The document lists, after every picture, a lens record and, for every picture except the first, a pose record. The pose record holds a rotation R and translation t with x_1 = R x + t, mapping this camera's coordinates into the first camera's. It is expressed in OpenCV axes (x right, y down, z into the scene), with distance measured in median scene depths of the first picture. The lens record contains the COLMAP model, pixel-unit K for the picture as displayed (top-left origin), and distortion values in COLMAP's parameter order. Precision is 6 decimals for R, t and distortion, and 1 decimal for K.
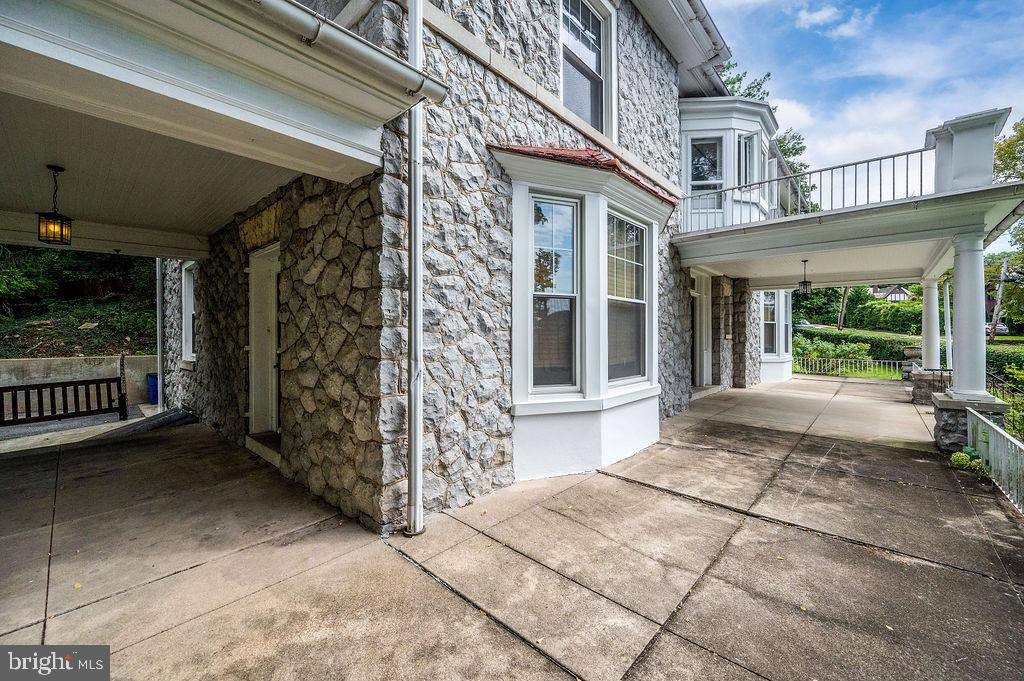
lens RADIAL K [[400.5, 0, 512.0], [0, 400.5, 340.5], [0, 0, 1]] dist [0.000625, 0.000017]
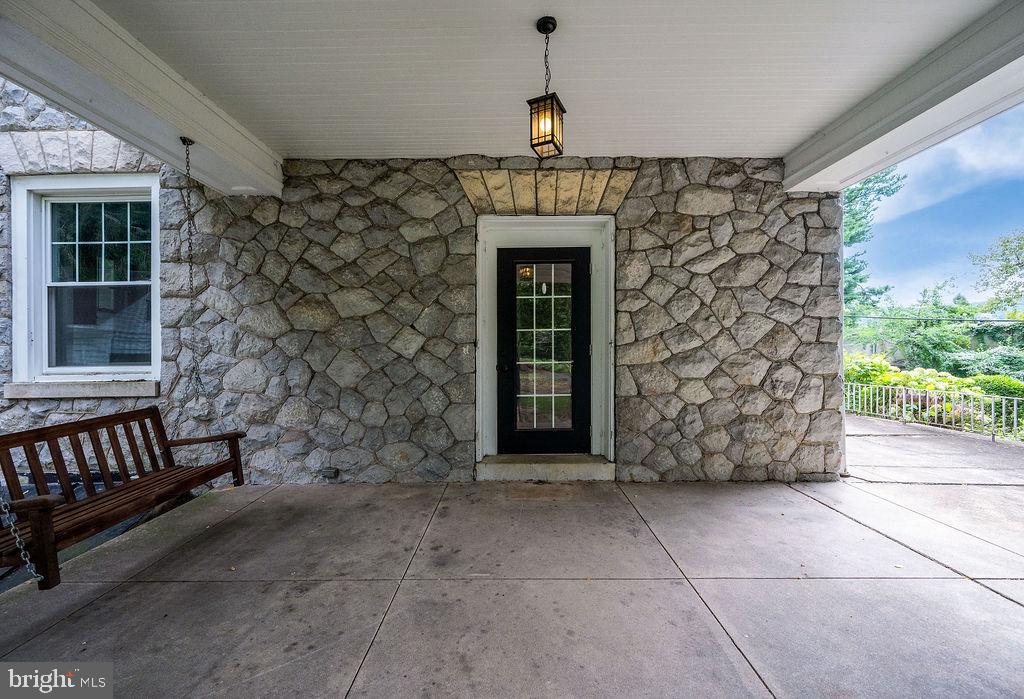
lens RADIAL K [[424.0, 0, 512.0], [0, 424.0, 349.5], [0, 0, 1]] dist [0.000668, 0.000100]
pose [[0.740849, -0.001005, 0.671671, -1.822336], [0.008141, 0.999939, -0.007483, 0.061955], [-0.671623, 0.011012, 0.740811, 0.632136]]
